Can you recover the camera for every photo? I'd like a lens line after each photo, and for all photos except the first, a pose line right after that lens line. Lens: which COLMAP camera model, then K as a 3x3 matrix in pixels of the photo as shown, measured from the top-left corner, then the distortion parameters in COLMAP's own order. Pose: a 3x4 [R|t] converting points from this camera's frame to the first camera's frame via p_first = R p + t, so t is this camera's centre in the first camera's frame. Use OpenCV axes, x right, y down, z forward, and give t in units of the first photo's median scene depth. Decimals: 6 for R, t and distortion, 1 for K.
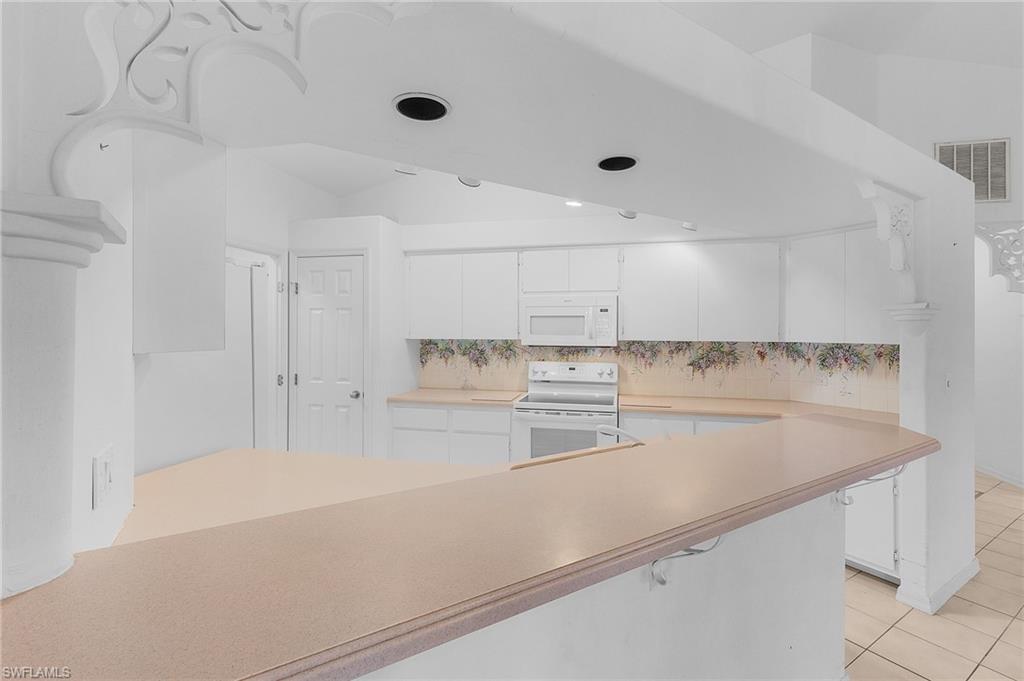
lens RADIAL K [[443.3, 0, 512.0], [0, 443.3, 340.5], [0, 0, 1]] dist [-0.000431, -0.000012]
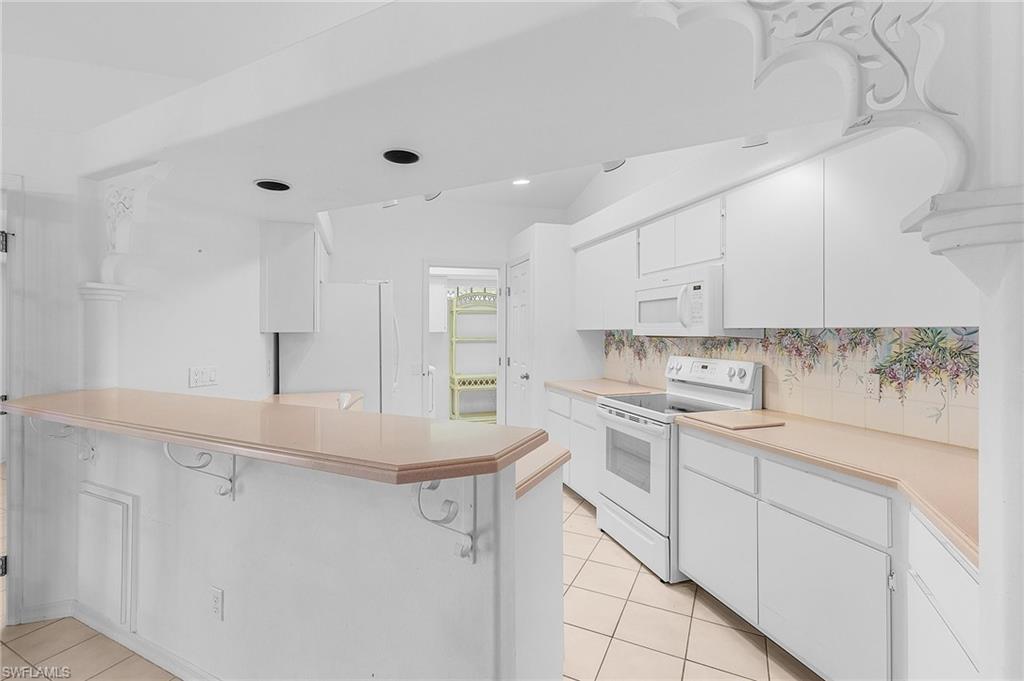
lens RADIAL K [[447.3, 0, 512.0], [0, 447.3, 340.5], [0, 0, 1]] dist [0.002586, 0.000231]
pose [[0.517820, 0.009617, -0.855436, 0.634443], [-0.003950, 0.999953, 0.008851, 0.013014], [0.855481, -0.001204, 0.517833, 0.326294]]
